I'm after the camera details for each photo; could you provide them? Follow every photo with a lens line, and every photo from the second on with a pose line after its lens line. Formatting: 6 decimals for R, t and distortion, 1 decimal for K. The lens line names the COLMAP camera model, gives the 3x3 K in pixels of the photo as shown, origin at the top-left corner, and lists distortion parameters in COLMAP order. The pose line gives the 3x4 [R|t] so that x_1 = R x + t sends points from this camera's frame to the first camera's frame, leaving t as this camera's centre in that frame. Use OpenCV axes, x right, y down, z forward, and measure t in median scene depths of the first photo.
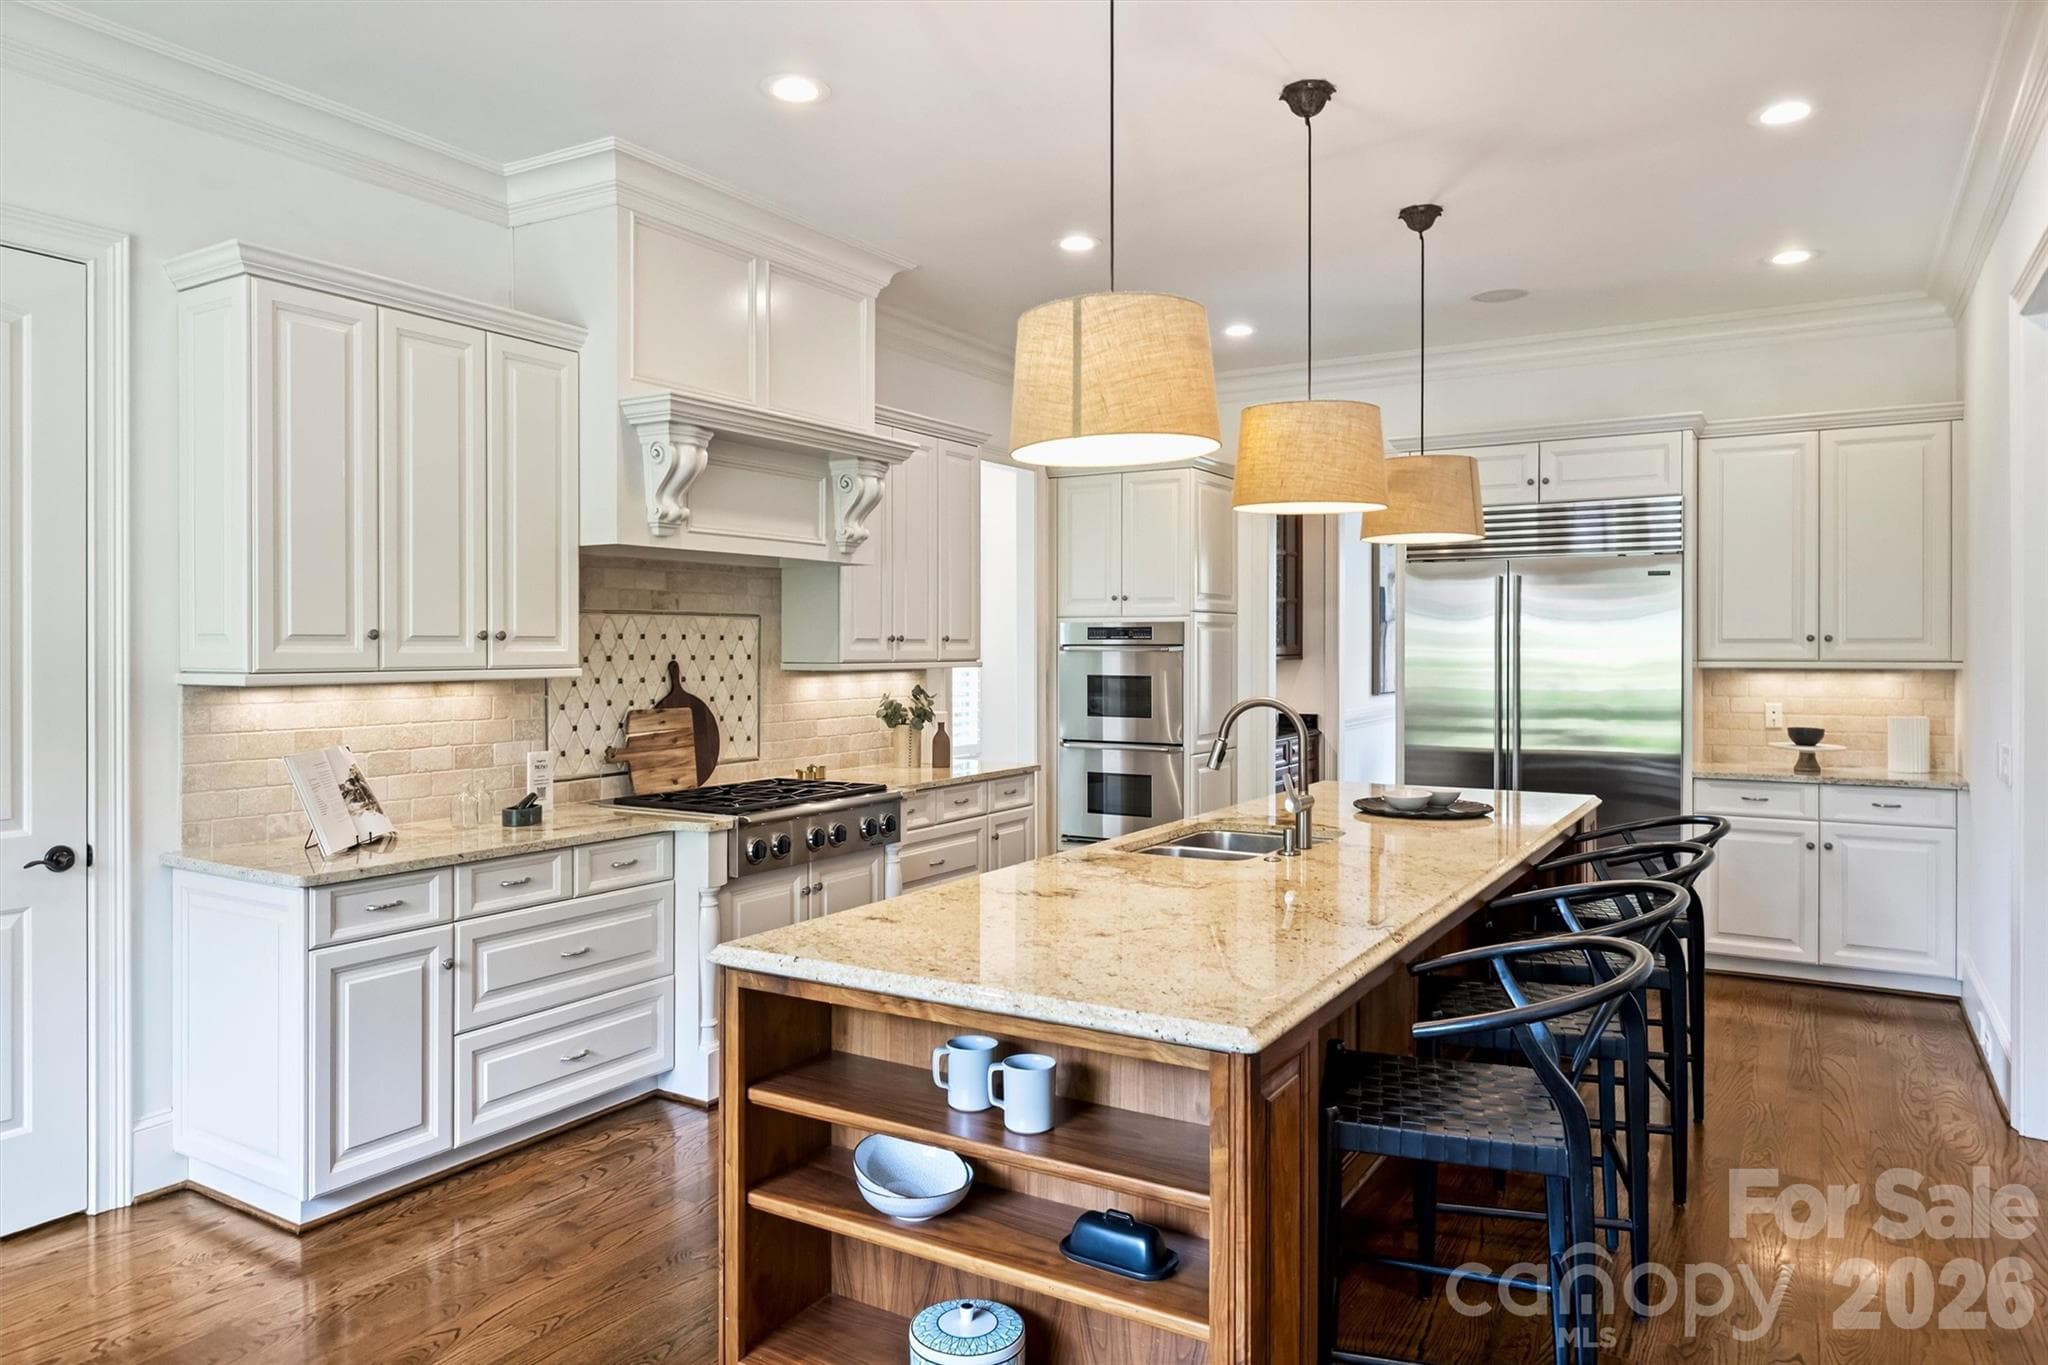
lens RADIAL K [[1321.4, 0, 1022.8], [0, 1321.4, 667.8], [0, 0, 1]] dist [-0.005865, 0.007747]
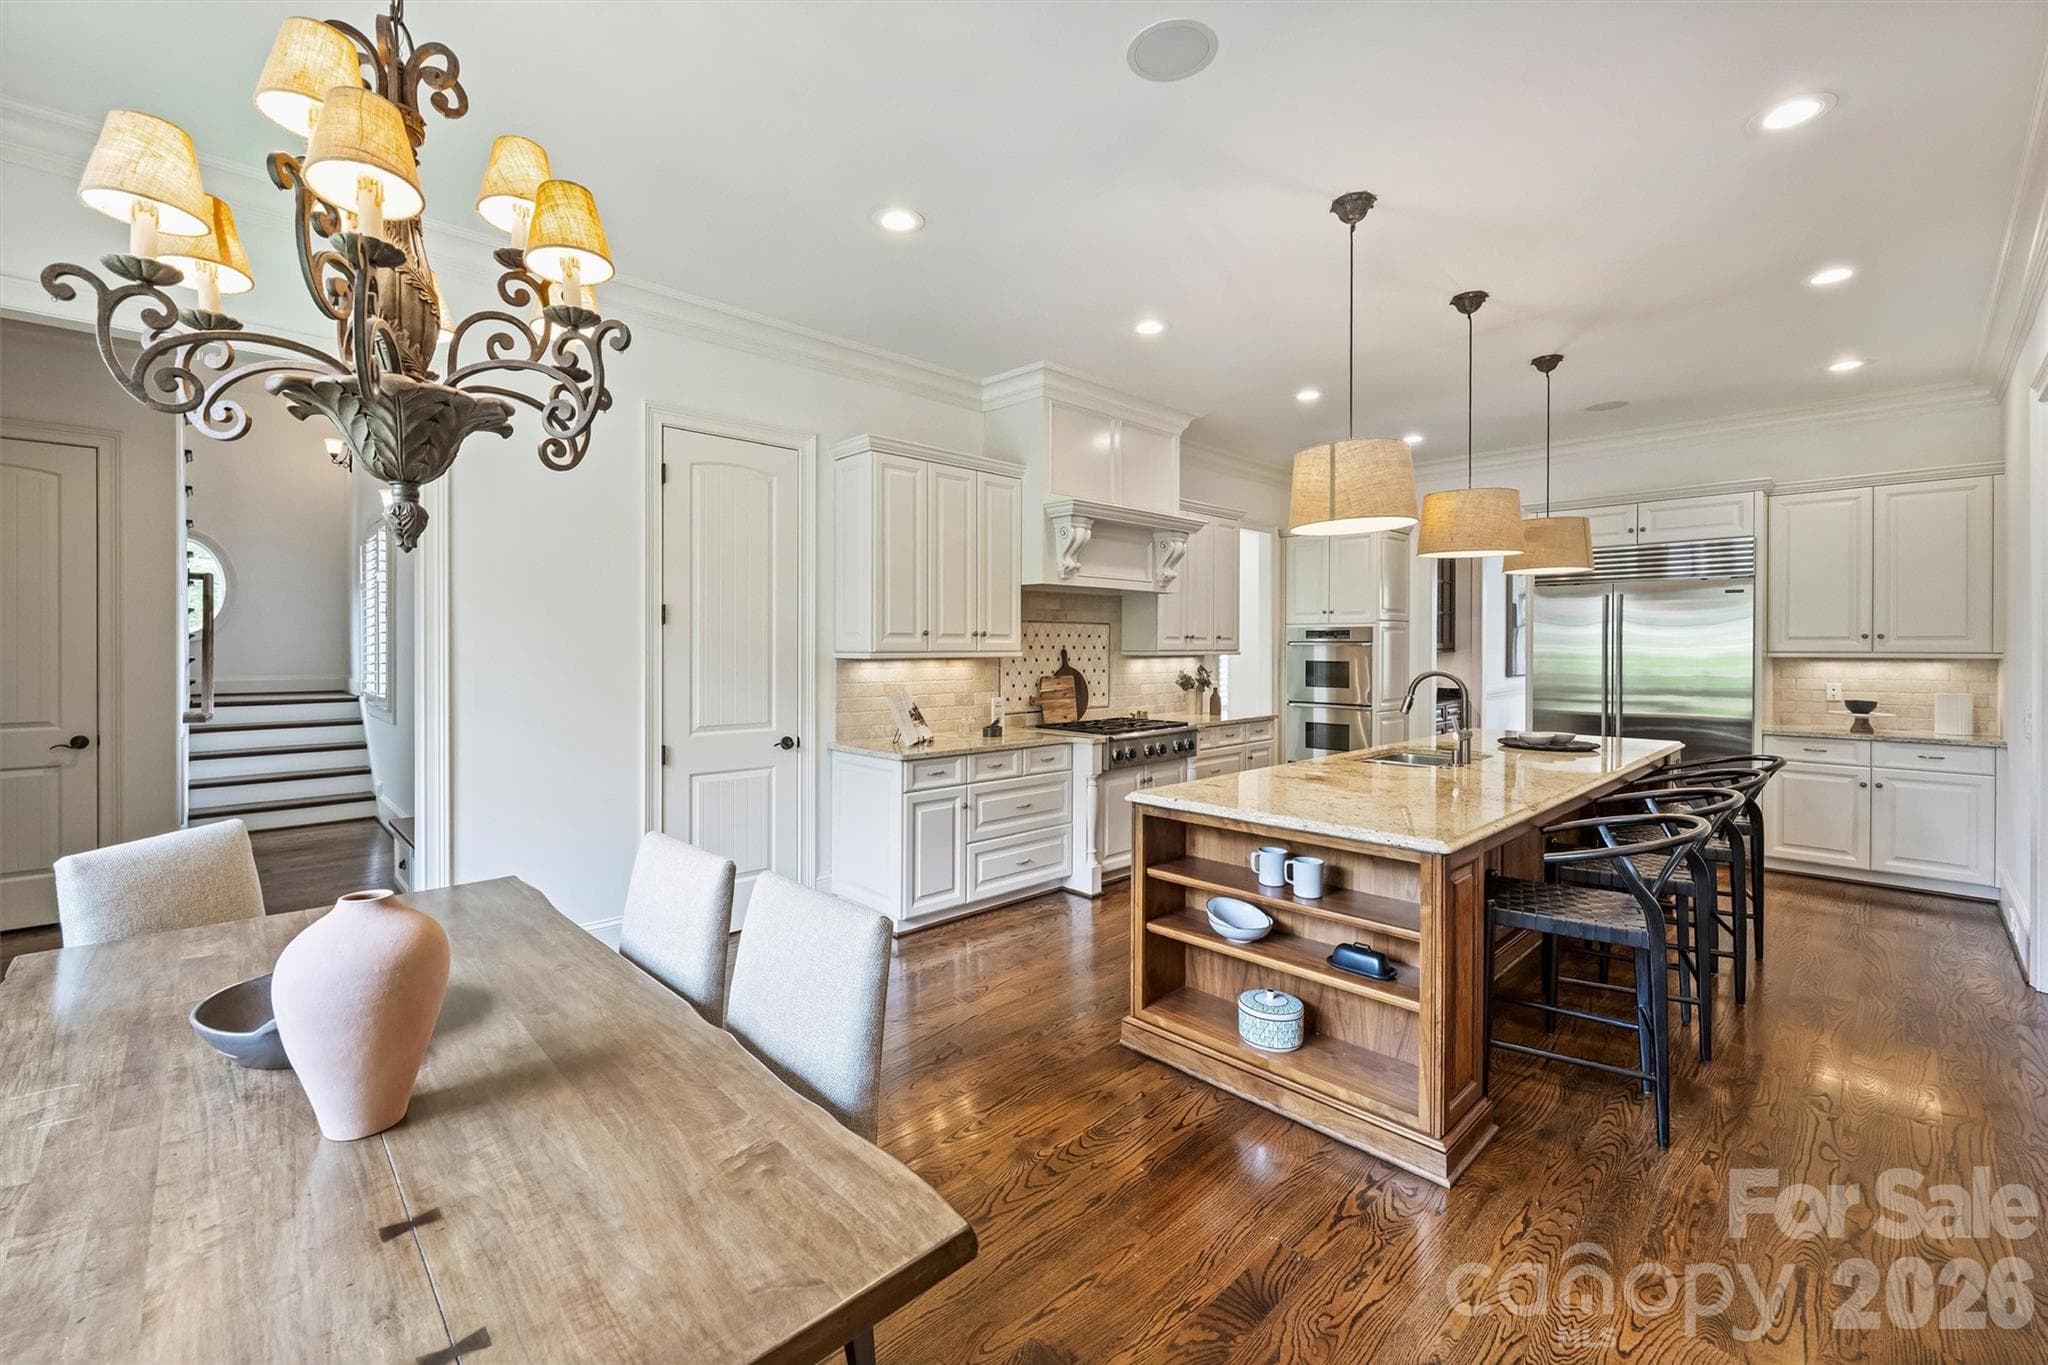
lens RADIAL K [[854.1, 0, 996.2], [0, 854.1, 654.2], [0, 0, 1]] dist [0.003670, -0.001358]
pose [[0.962447, 0.005292, -0.271416, -0.050896], [-0.007302, 0.999953, -0.006397, 0.011771], [0.271370, 0.008138, 0.962441, -0.150397]]
